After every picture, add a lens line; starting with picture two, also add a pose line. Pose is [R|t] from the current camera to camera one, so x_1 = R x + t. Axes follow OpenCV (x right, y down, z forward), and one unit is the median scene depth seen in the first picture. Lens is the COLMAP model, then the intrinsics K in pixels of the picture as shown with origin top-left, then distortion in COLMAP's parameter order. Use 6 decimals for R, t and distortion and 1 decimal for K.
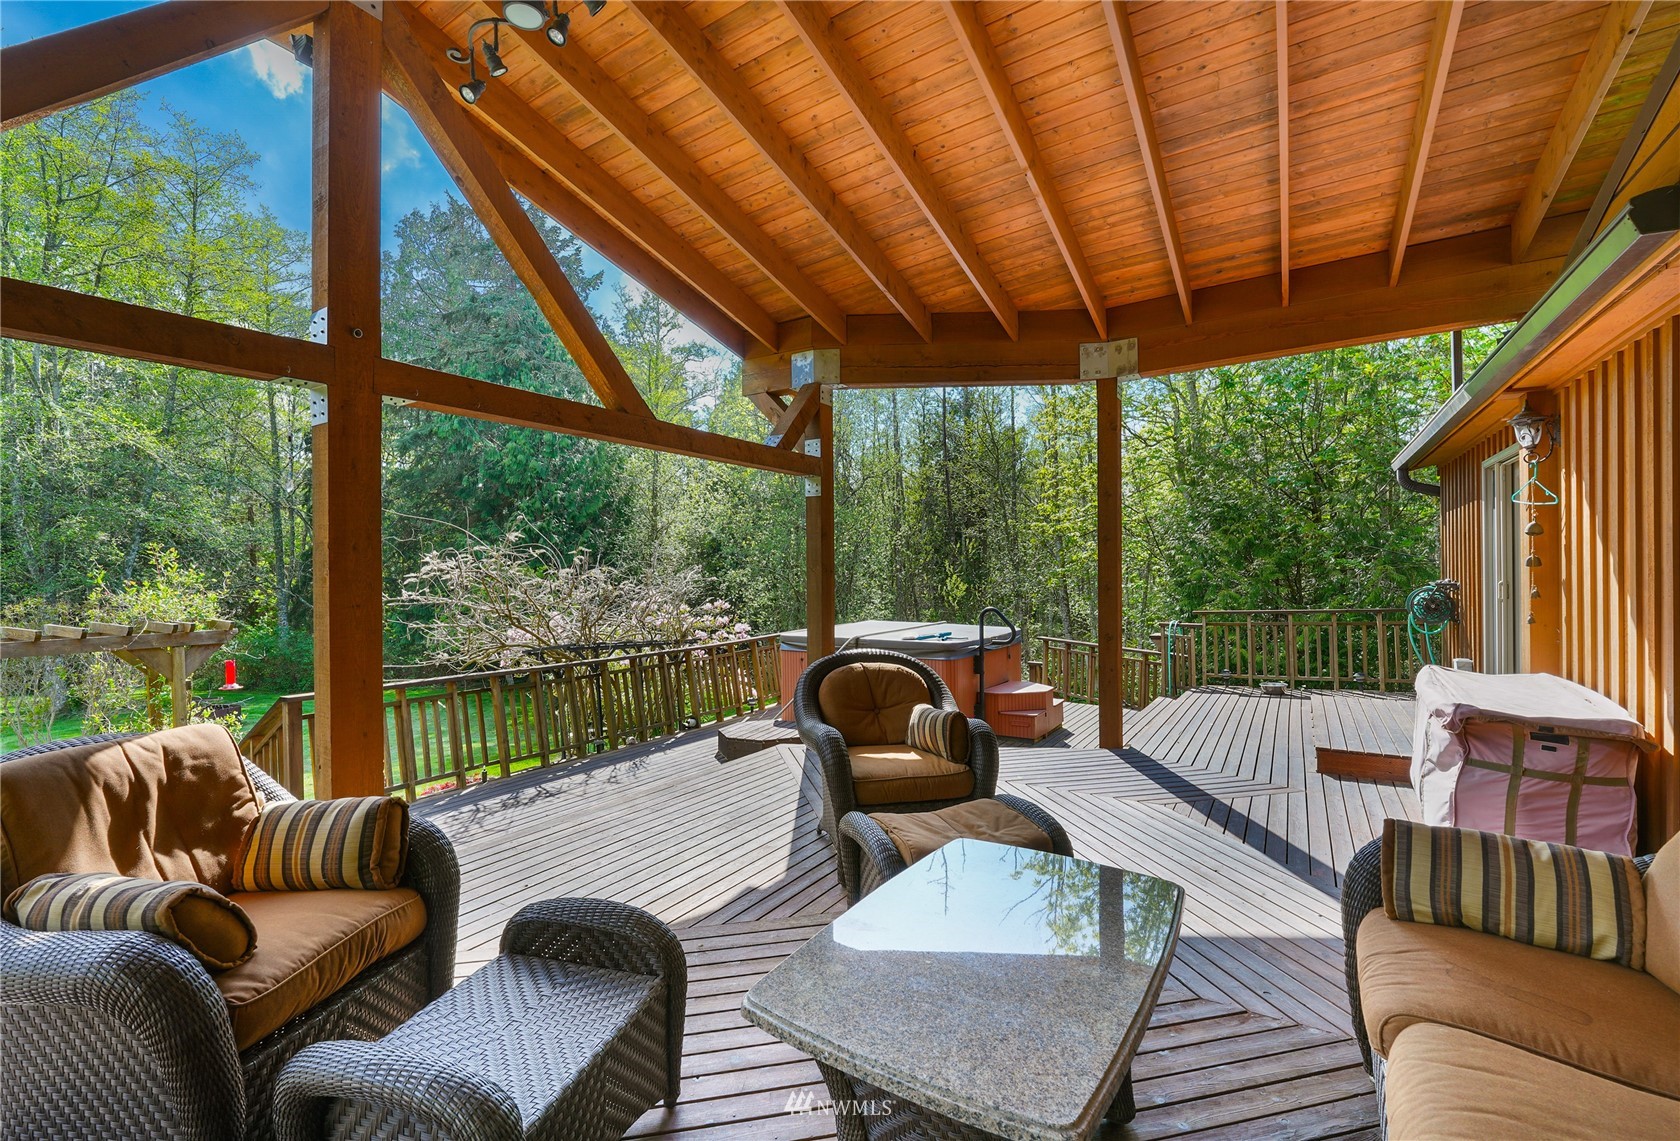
lens RADIAL K [[702.5, 0, 837.8], [0, 702.5, 631.6], [0, 0, 1]] dist [-0.003975, -0.000607]
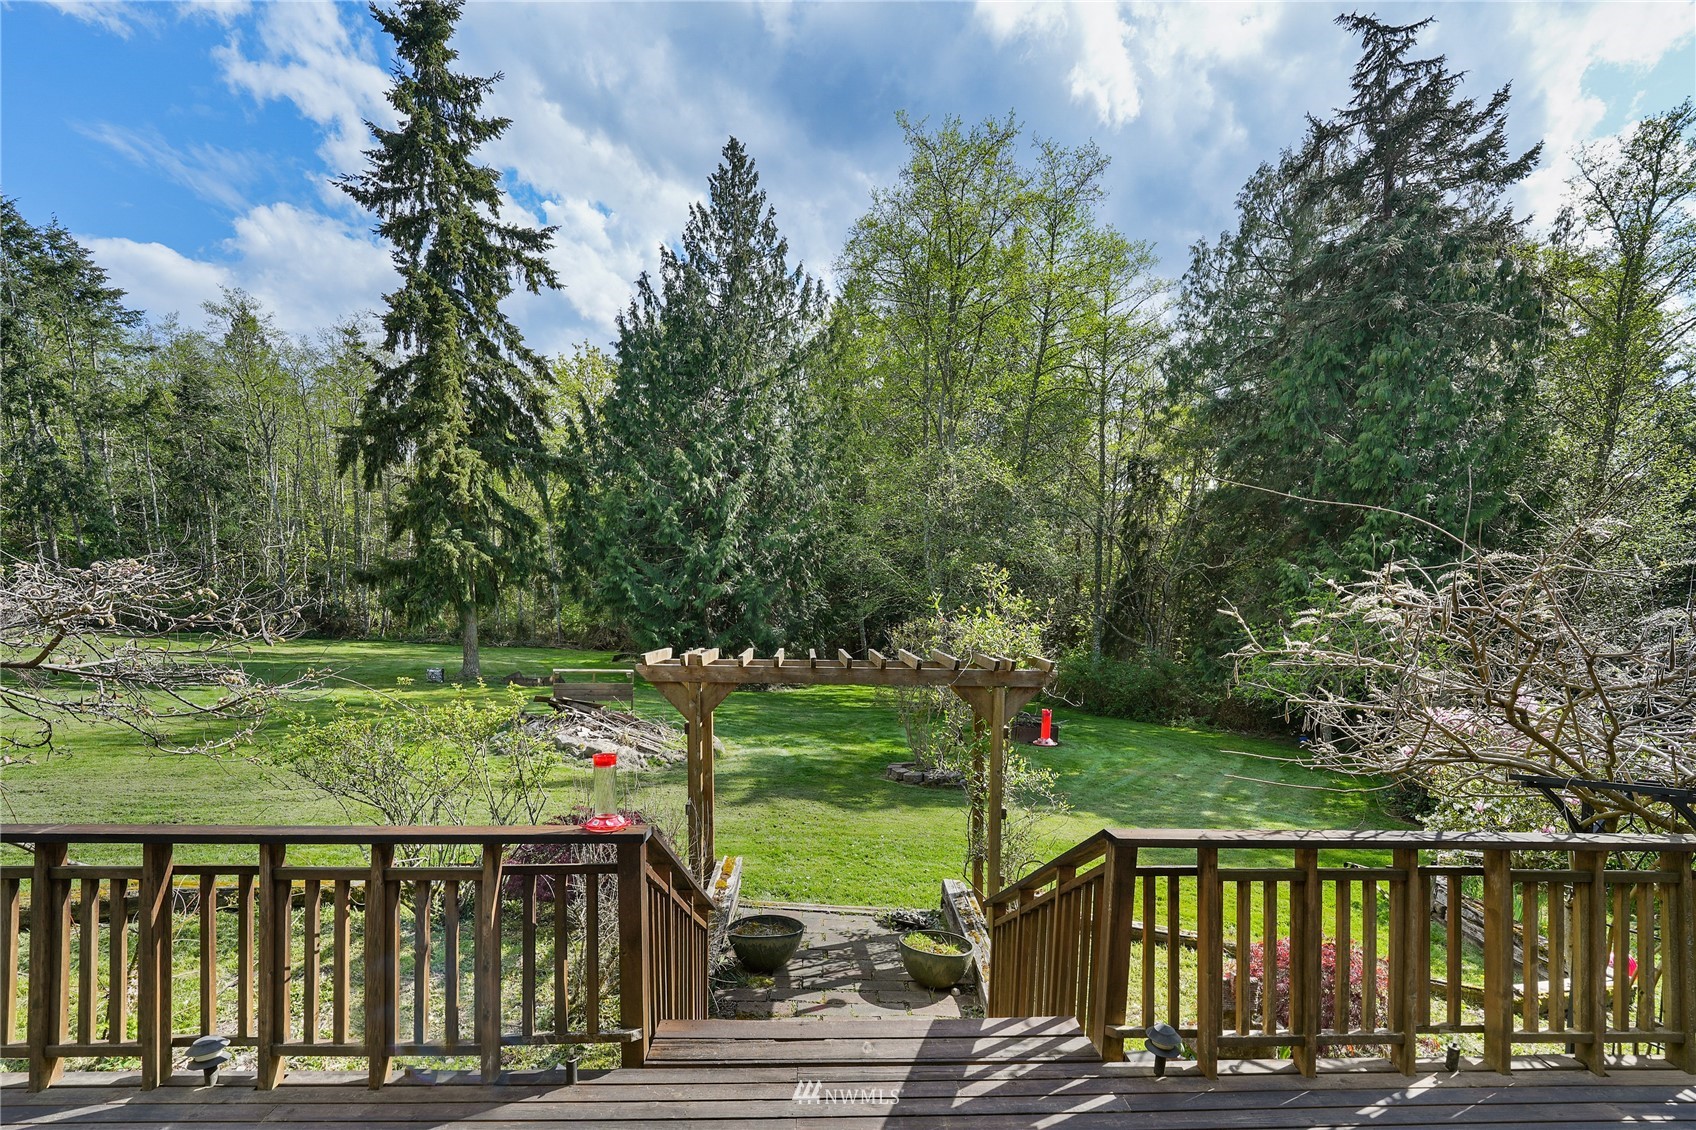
lens RADIAL K [[707.2, 0, 872.3], [0, 707.2, 549.0], [0, 0, 1]] dist [-0.013514, -0.000989]
pose [[0.561568, -0.036681, -0.826617, -0.169616], [-0.096637, 0.989273, -0.109550, -0.017683], [0.821768, 0.141401, 0.551999, 0.201390]]
